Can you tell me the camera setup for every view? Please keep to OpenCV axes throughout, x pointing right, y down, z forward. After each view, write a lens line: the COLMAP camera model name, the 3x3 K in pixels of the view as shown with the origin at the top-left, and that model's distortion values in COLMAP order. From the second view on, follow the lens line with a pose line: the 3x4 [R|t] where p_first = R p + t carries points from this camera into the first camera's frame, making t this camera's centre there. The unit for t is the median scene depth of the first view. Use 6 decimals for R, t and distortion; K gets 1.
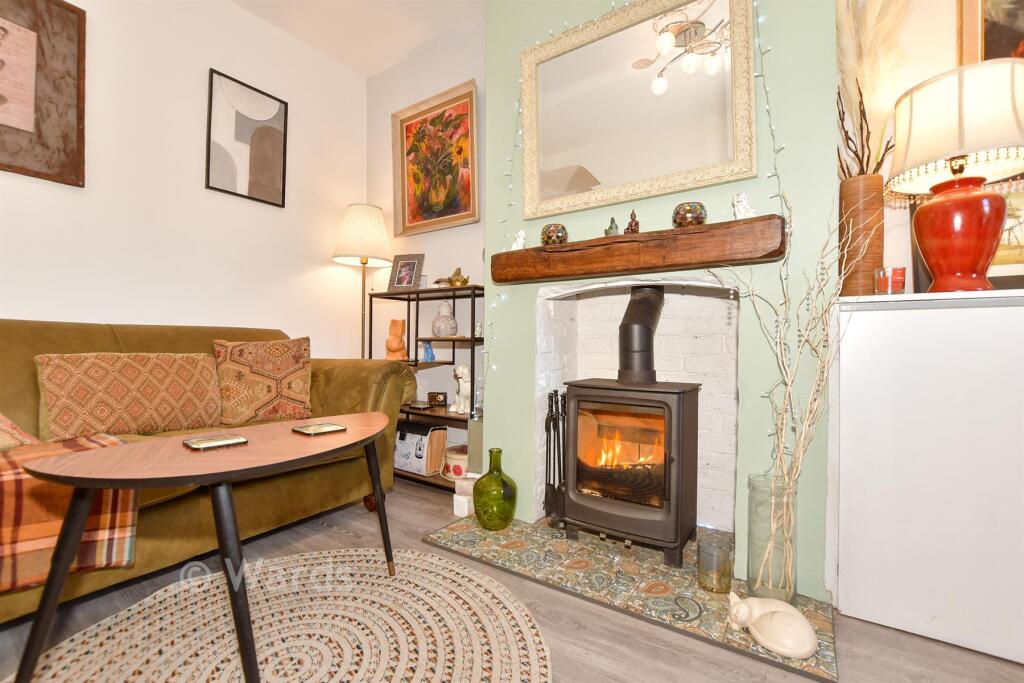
lens RADIAL K [[468.0, 0, 511.4], [0, 468.0, 338.9], [0, 0, 1]] dist [-0.003342, -0.000273]
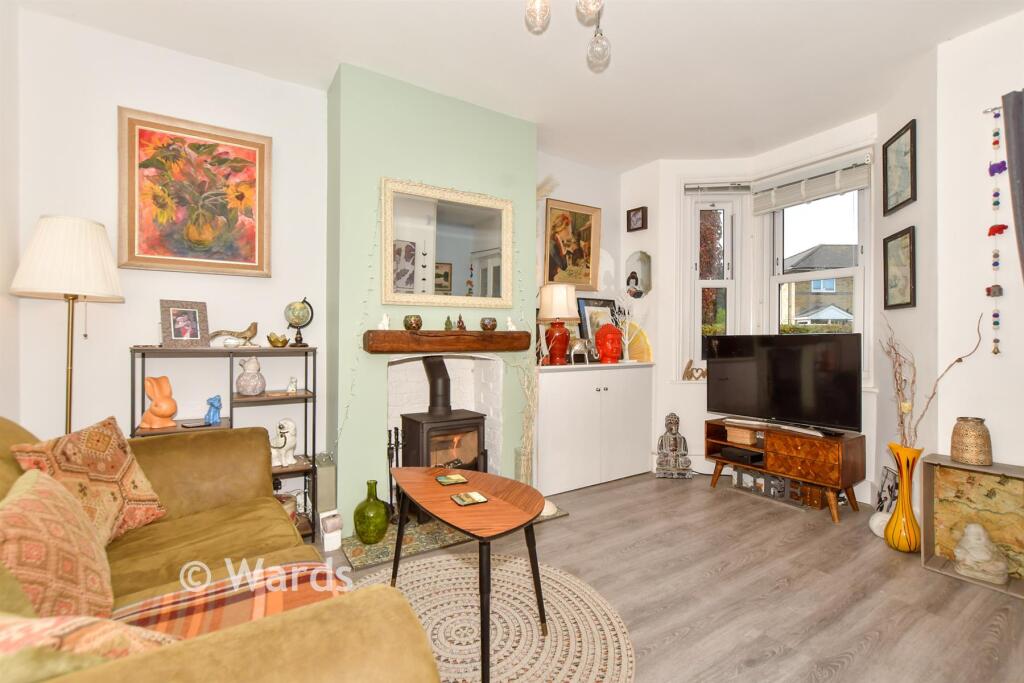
lens RADIAL K [[468.0, 0, 511.1], [0, 468.0, 340.2], [0, 0, 1]] dist [-0.003342, -0.000273]
pose [[0.367945, -0.011783, 0.929773, -0.799645], [-0.021219, 0.999553, 0.021064, -0.139771], [-0.929605, -0.027479, 0.367531, 0.123381]]
